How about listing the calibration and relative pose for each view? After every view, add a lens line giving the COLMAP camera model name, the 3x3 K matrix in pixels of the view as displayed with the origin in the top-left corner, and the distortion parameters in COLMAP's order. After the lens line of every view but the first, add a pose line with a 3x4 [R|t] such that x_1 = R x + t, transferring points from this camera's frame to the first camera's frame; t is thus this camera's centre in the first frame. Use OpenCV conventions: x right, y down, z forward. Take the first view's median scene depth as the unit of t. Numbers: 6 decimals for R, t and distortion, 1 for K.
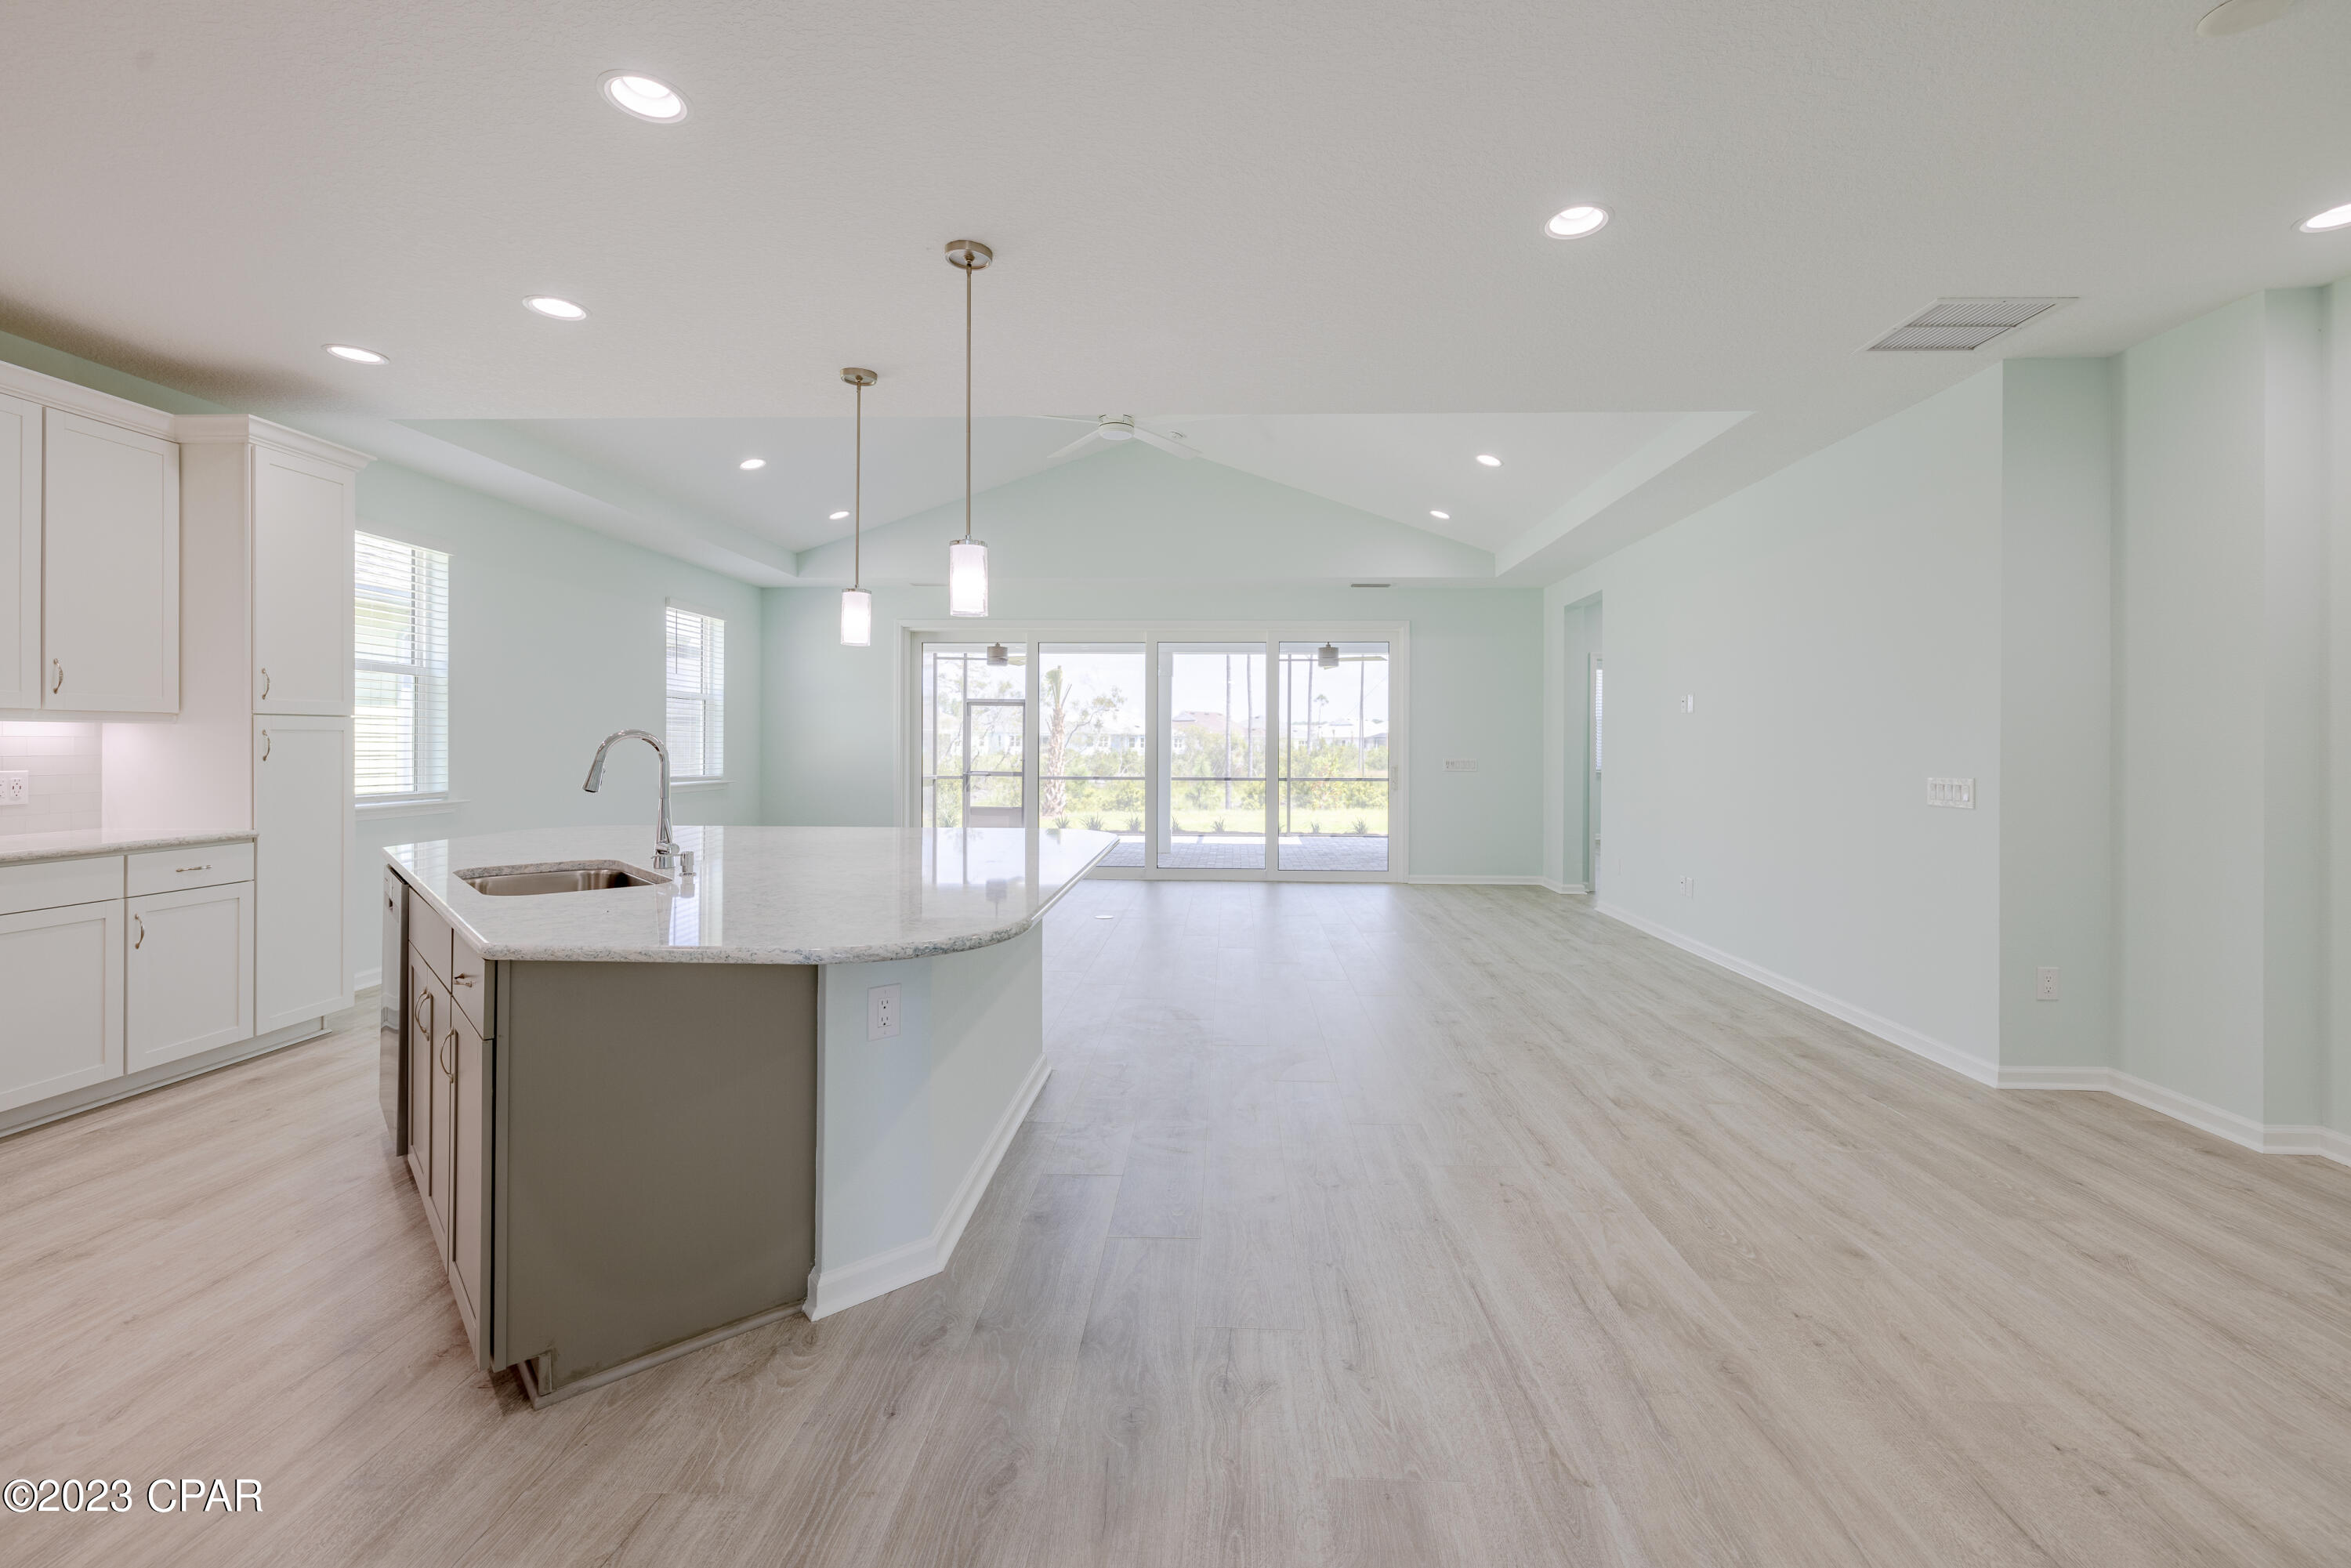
lens RADIAL K [[998.6, 0, 1197.0], [0, 998.6, 739.6], [0, 0, 1]] dist [0.001340, -0.000825]
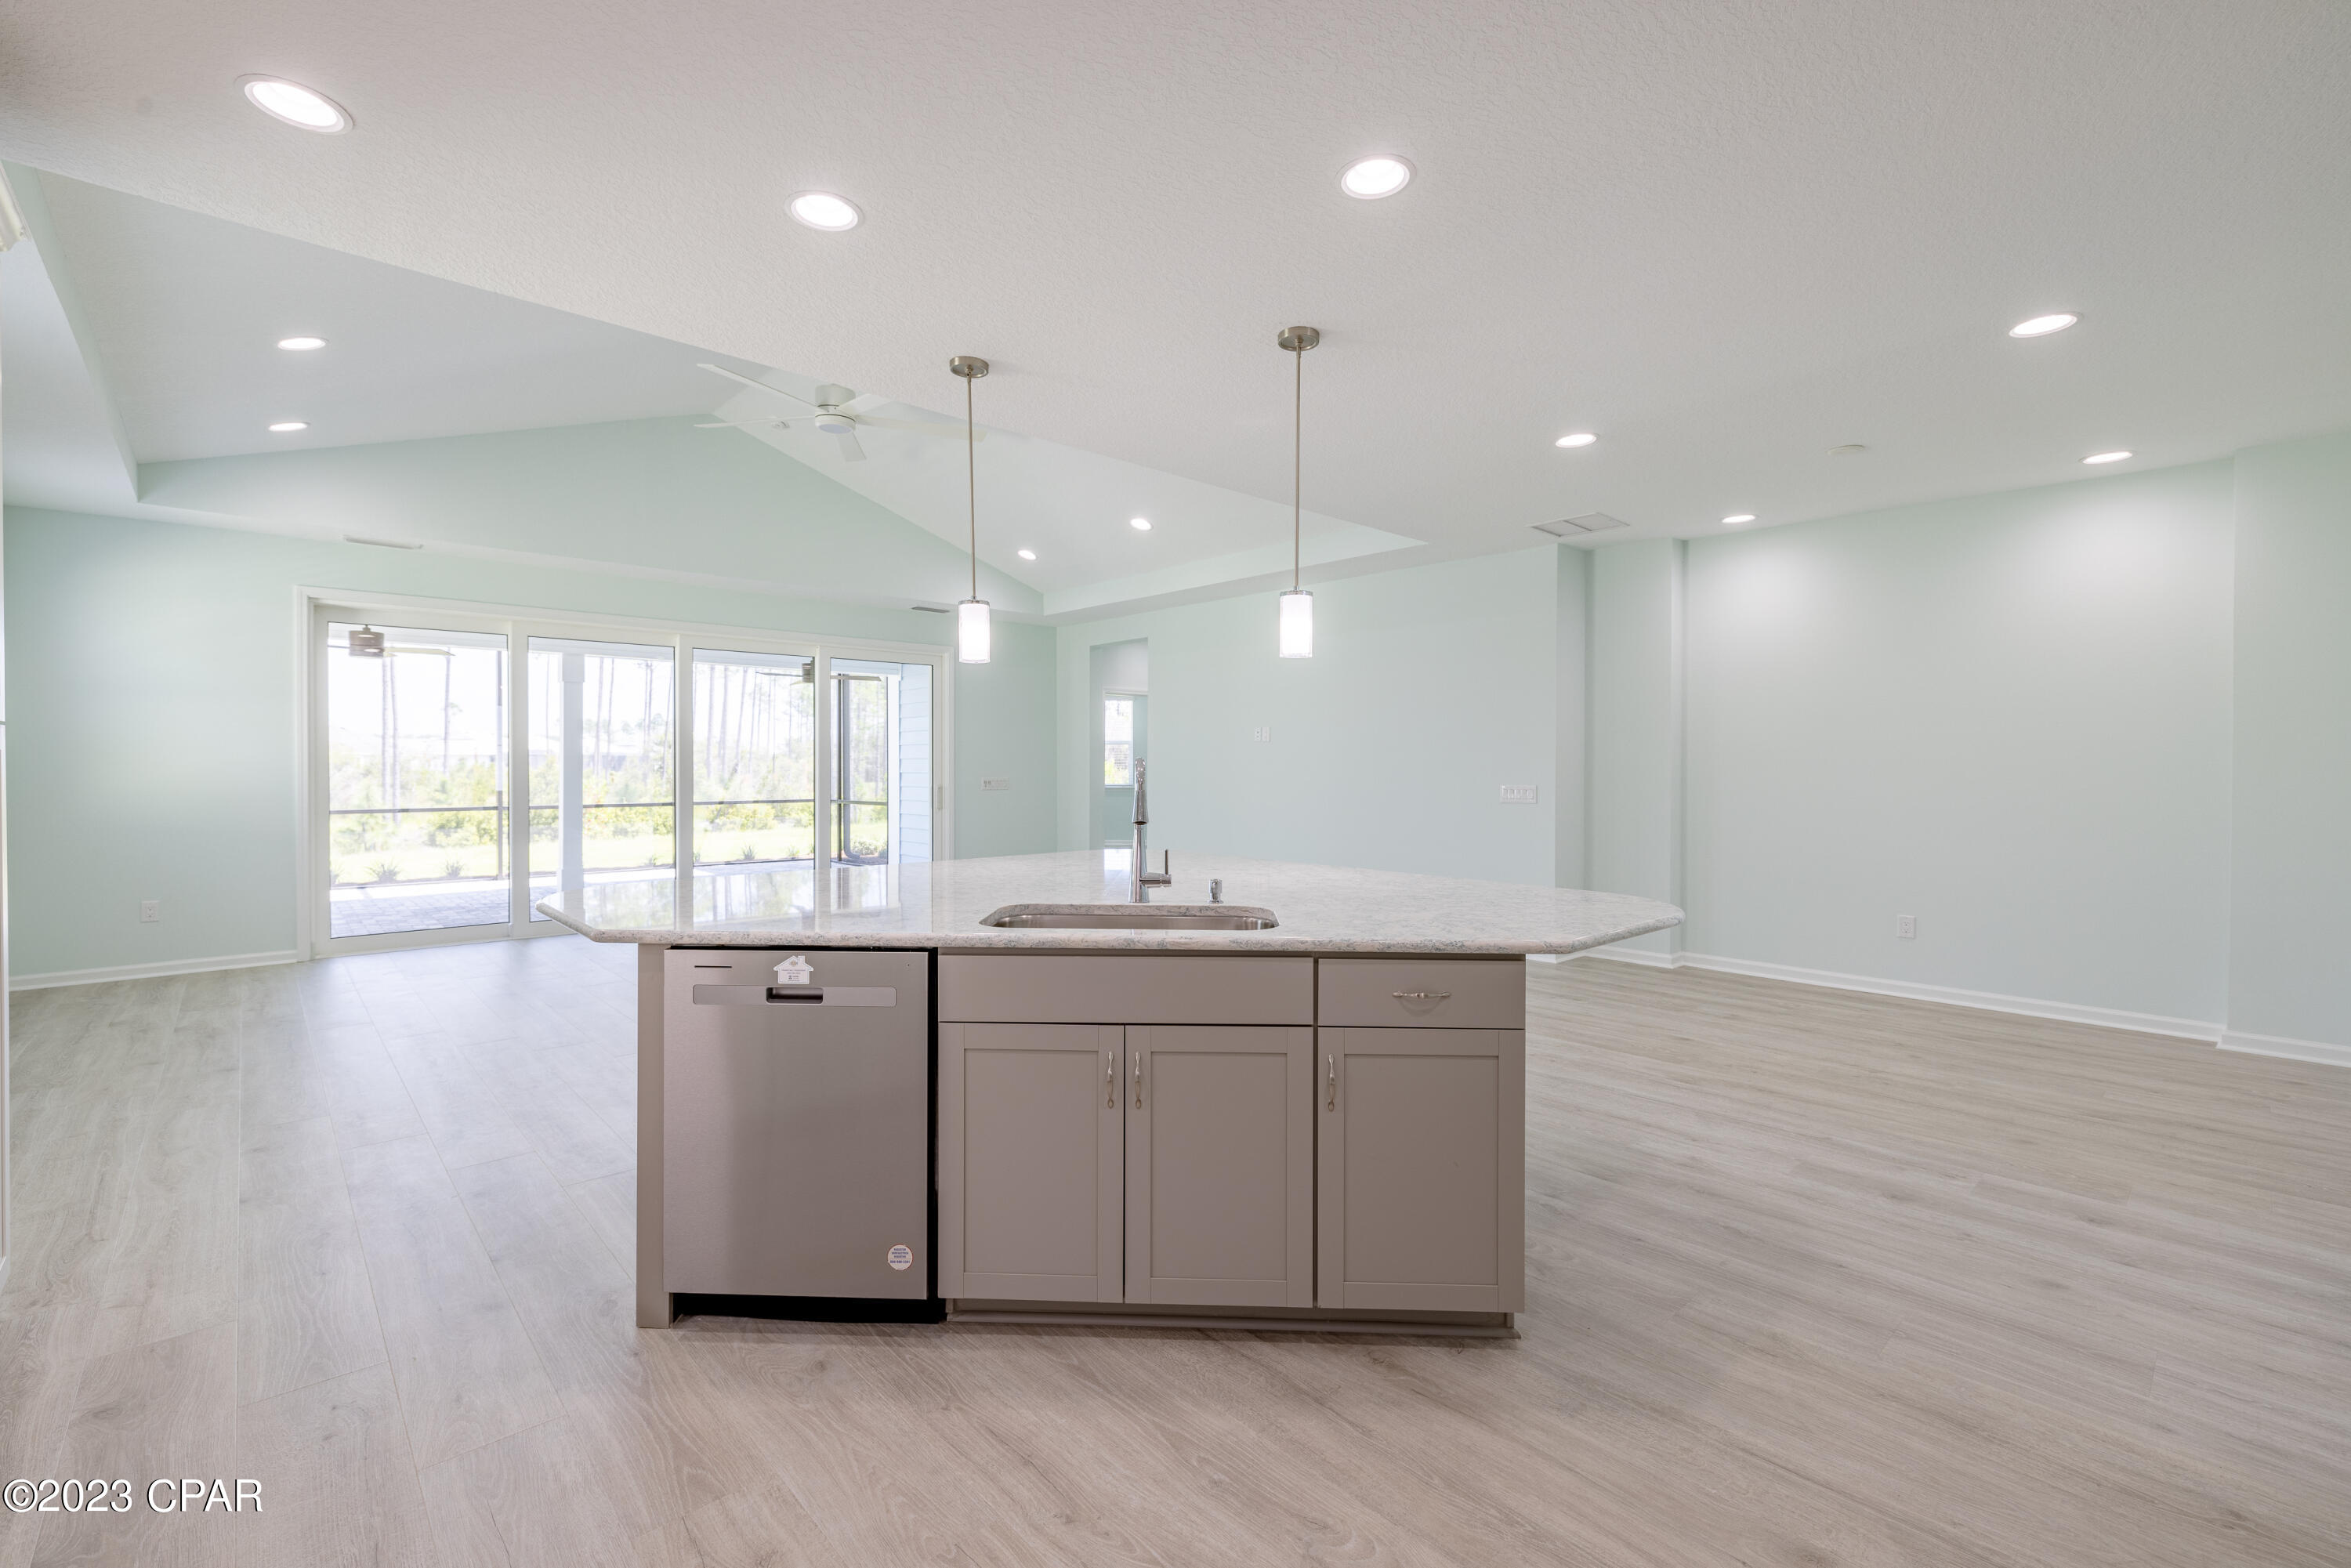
lens RADIAL K [[998.6, 0, 1174.0], [0, 998.6, 764.8], [0, 0, 1]] dist [0.001340, -0.000825]
pose [[0.715215, -0.002826, 0.698898, -1.154223], [-0.001450, 0.999984, 0.005526, -0.007772], [-0.698903, -0.004966, 0.715200, 0.289071]]
